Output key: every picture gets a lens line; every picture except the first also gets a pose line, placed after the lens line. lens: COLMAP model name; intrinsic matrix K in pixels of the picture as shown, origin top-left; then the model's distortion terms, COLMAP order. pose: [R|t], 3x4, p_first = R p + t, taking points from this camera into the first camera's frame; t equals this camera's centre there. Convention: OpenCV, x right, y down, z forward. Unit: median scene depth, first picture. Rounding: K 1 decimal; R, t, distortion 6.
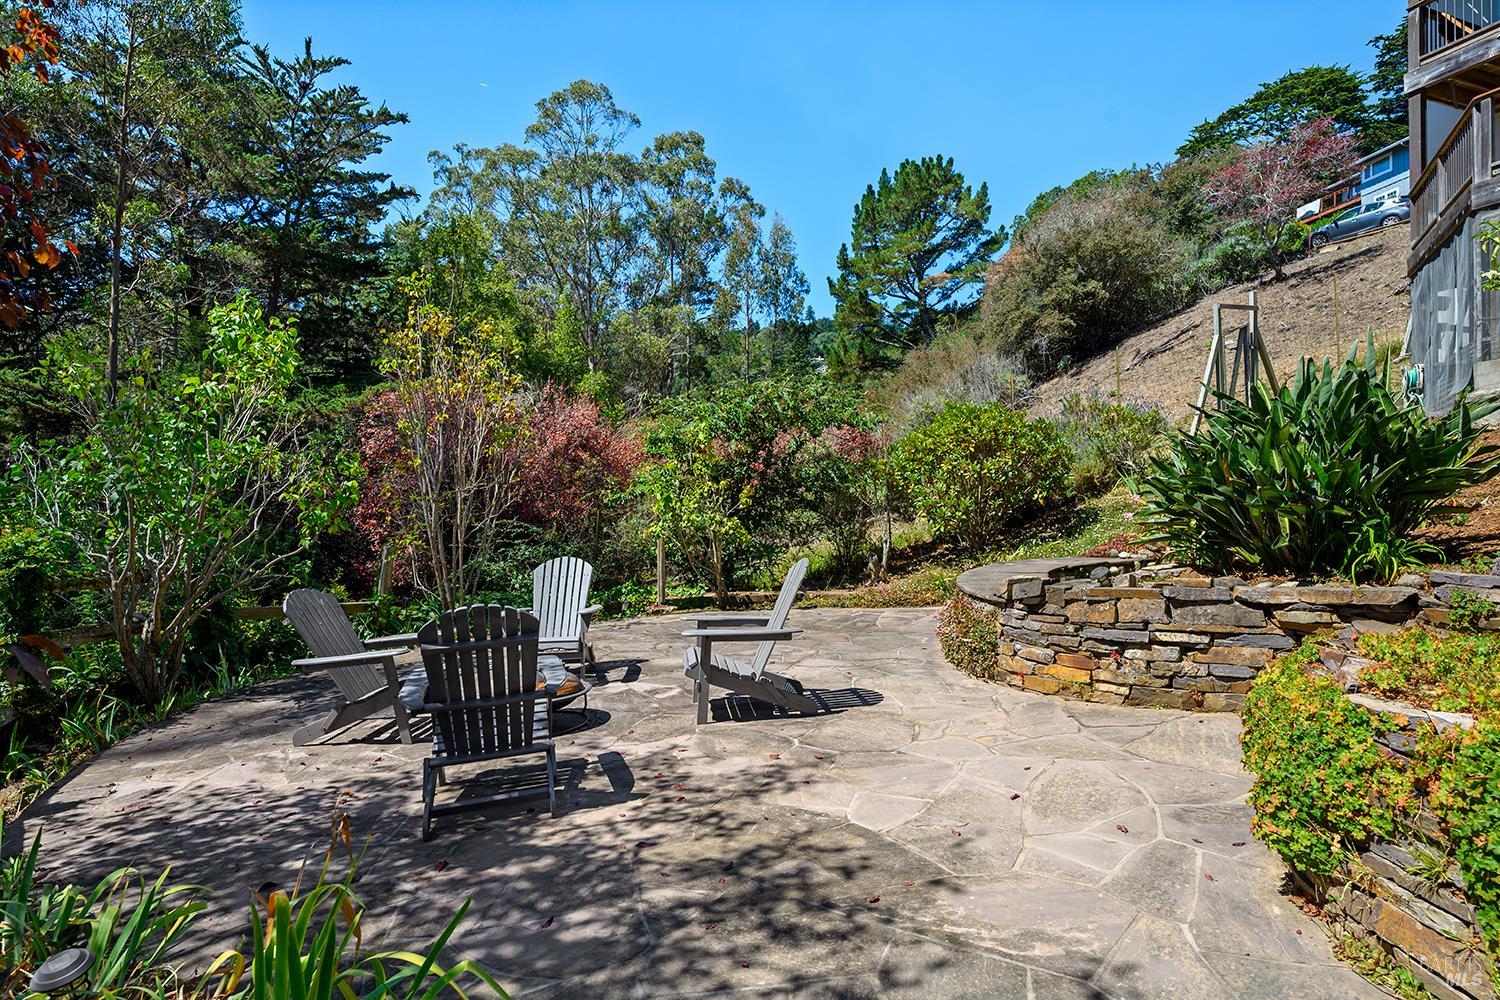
lens RADIAL K [[788.5, 0, 747.2], [0, 788.5, 507.1], [0, 0, 1]] dist [-0.006534, 0.001965]
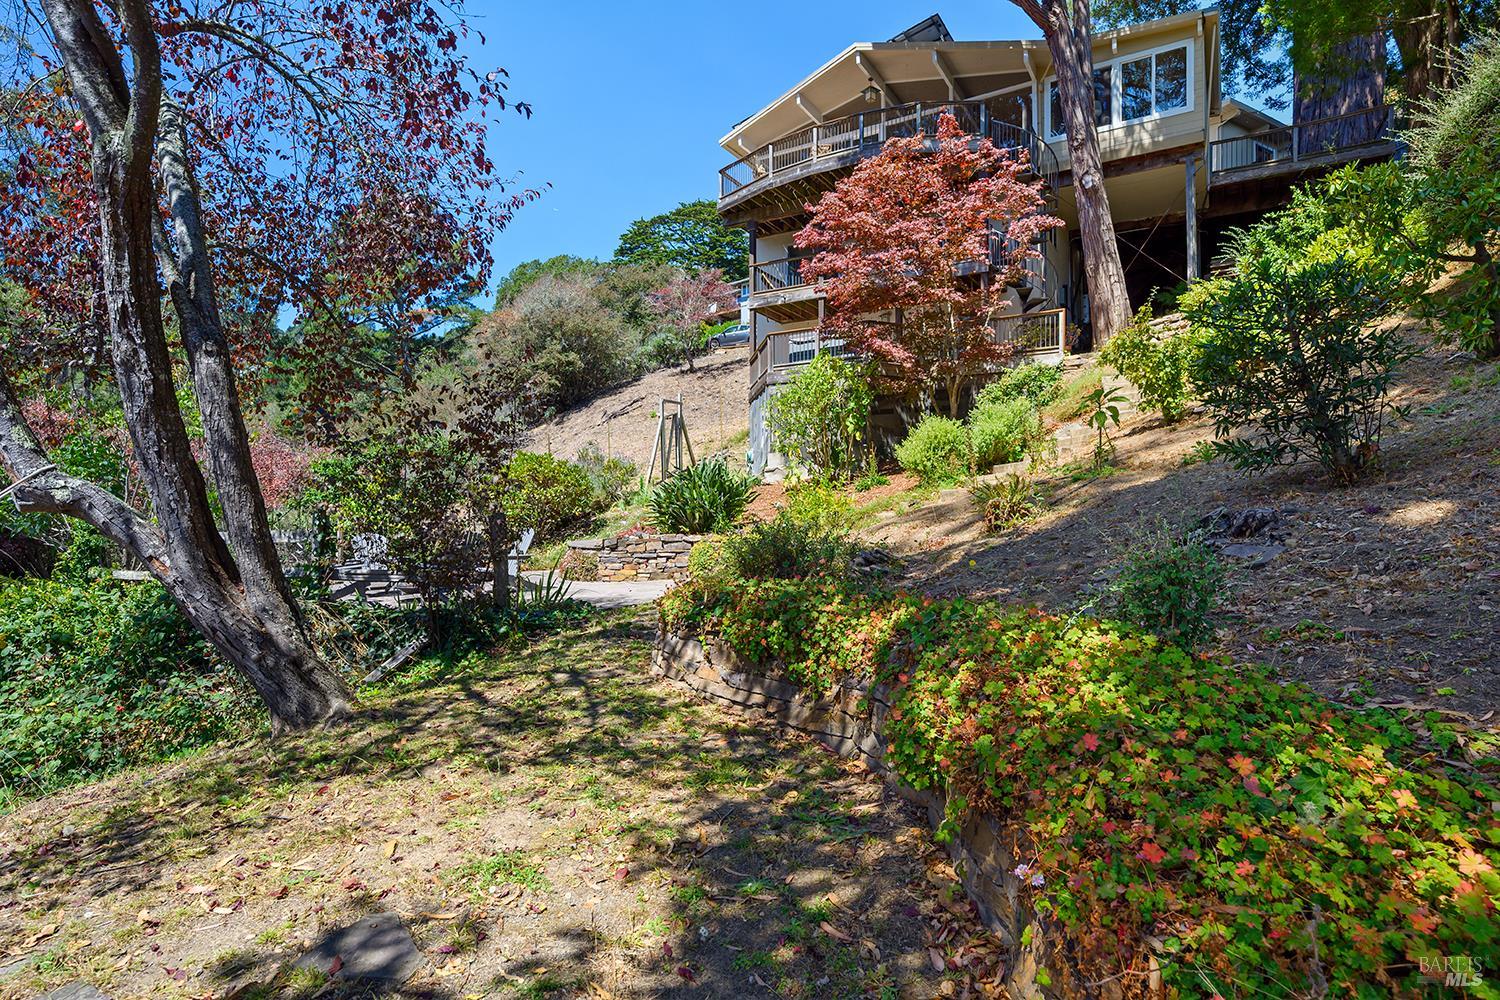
lens RADIAL K [[788.5, 0, 749.9], [0, 788.5, 504.4], [0, 0, 1]] dist [-0.006534, 0.001965]
pose [[0.782331, 0.027990, 0.622234, -0.149138], [-0.004095, 0.999199, -0.039797, 0.014611], [-0.622850, 0.028586, 0.781819, -0.213604]]
